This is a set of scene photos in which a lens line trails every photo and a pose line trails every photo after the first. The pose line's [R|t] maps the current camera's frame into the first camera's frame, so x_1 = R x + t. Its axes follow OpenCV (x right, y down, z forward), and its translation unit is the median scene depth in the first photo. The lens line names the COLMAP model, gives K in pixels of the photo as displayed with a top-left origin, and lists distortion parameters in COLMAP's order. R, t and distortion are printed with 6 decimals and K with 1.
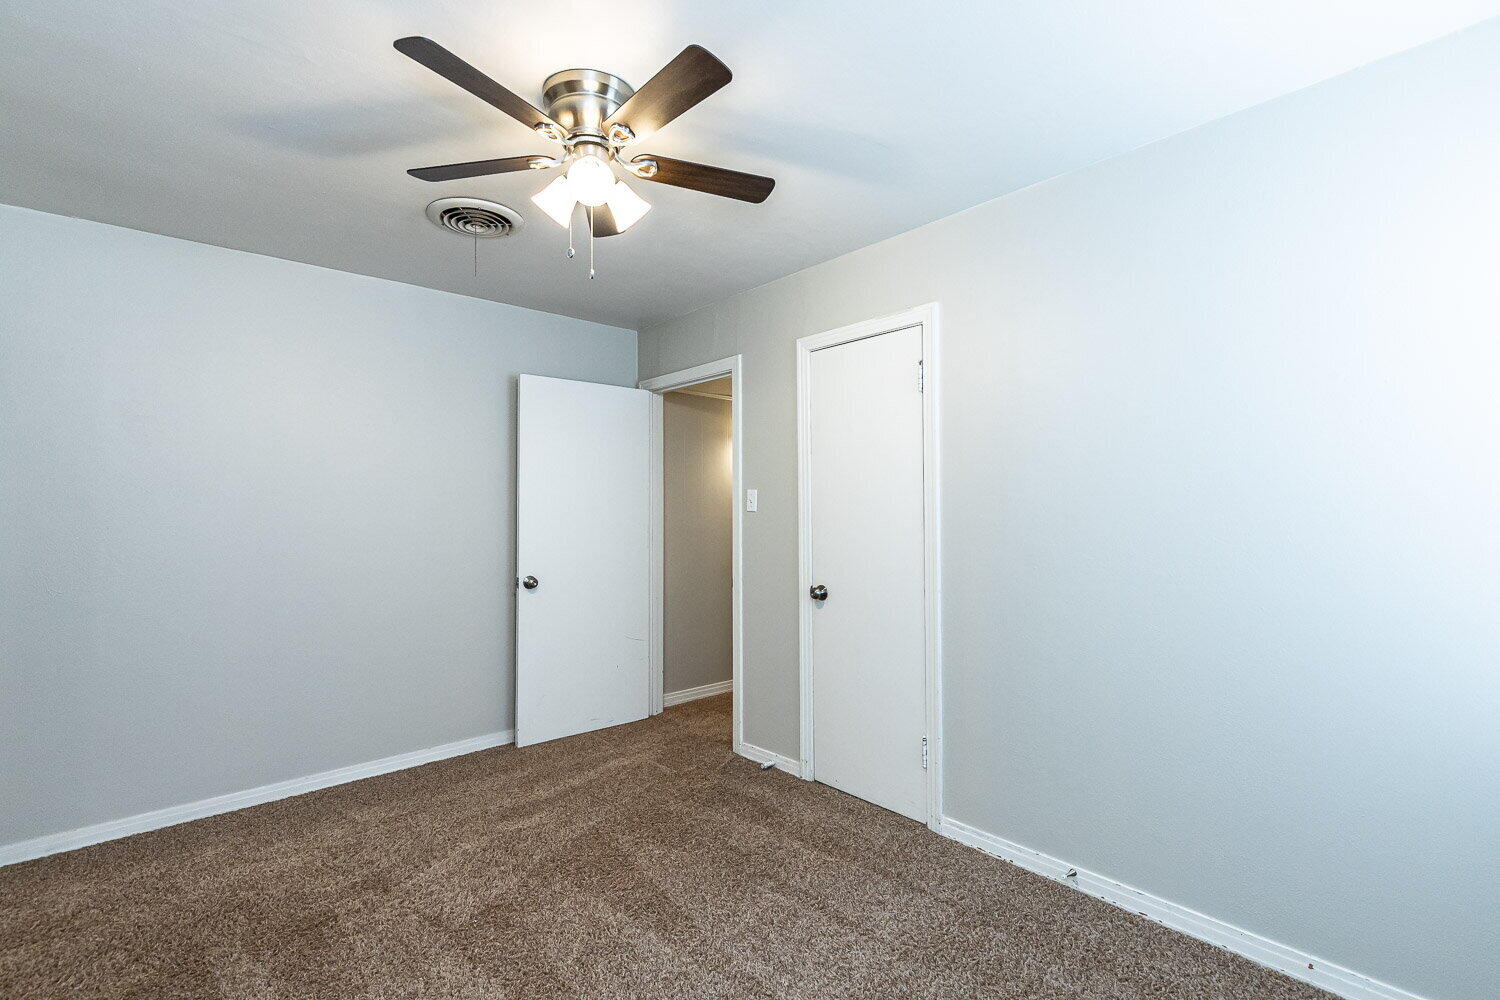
lens RADIAL K [[676.0, 0, 746.8], [0, 676.0, 517.3], [0, 0, 1]] dist [0.002205, -0.000308]
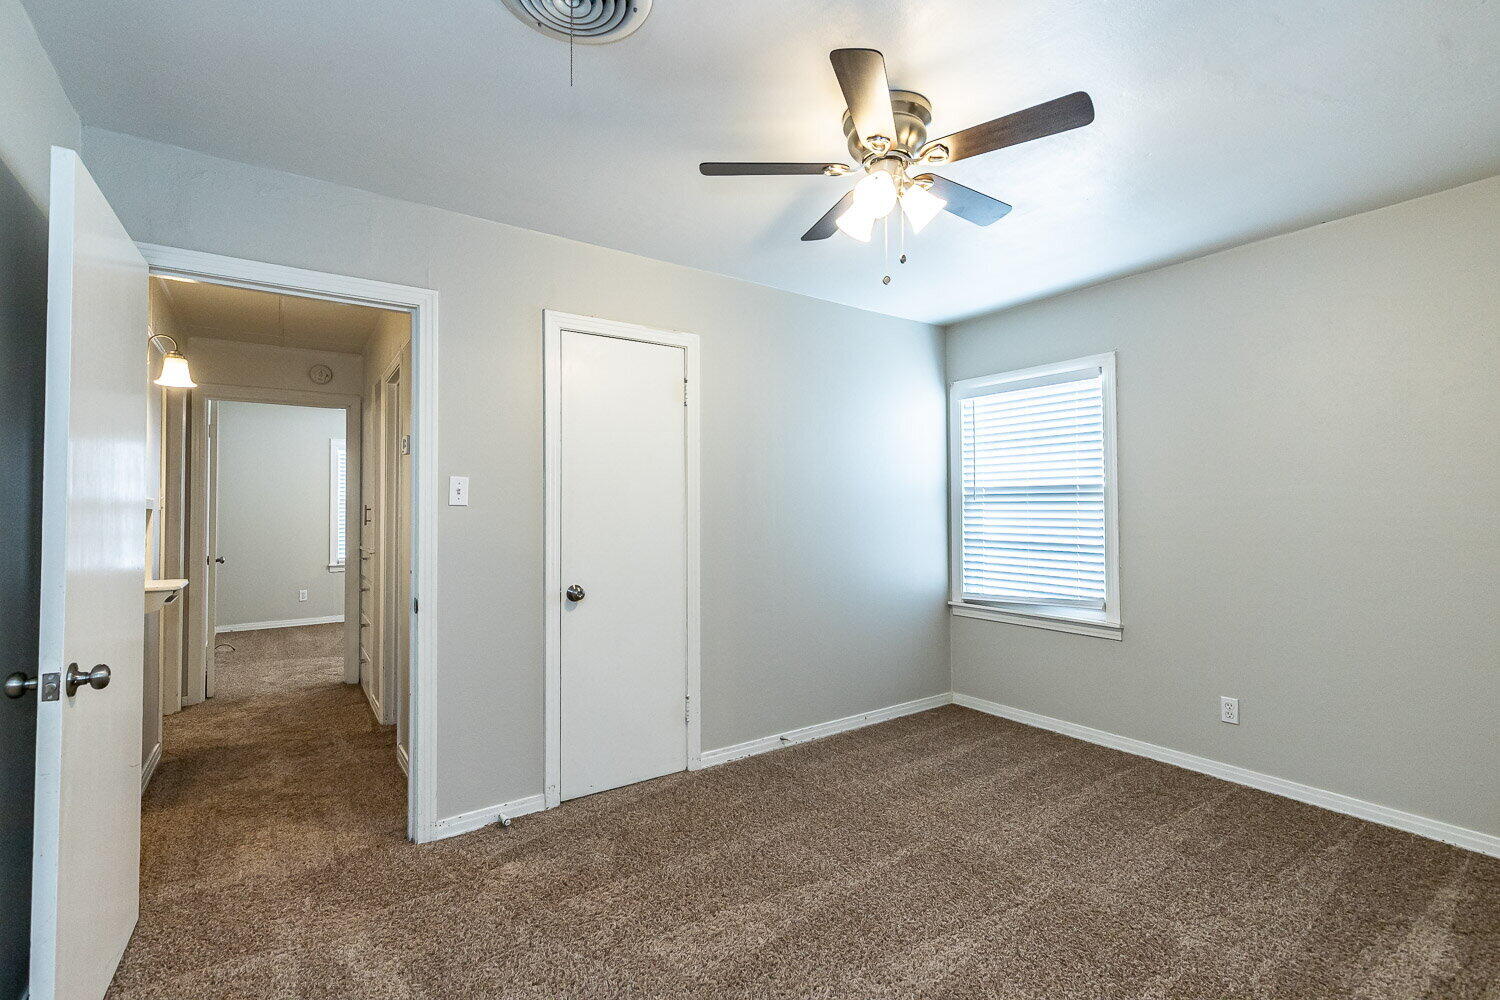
lens RADIAL K [[667.4, 0, 746.6], [0, 667.4, 503.4], [0, 0, 1]] dist [0.000022, -0.000058]
pose [[0.118651, 0.008255, 0.992902, -0.757900], [0.005497, 0.999945, -0.008970, -0.001949], [-0.992921, 0.006523, 0.118599, 0.643172]]
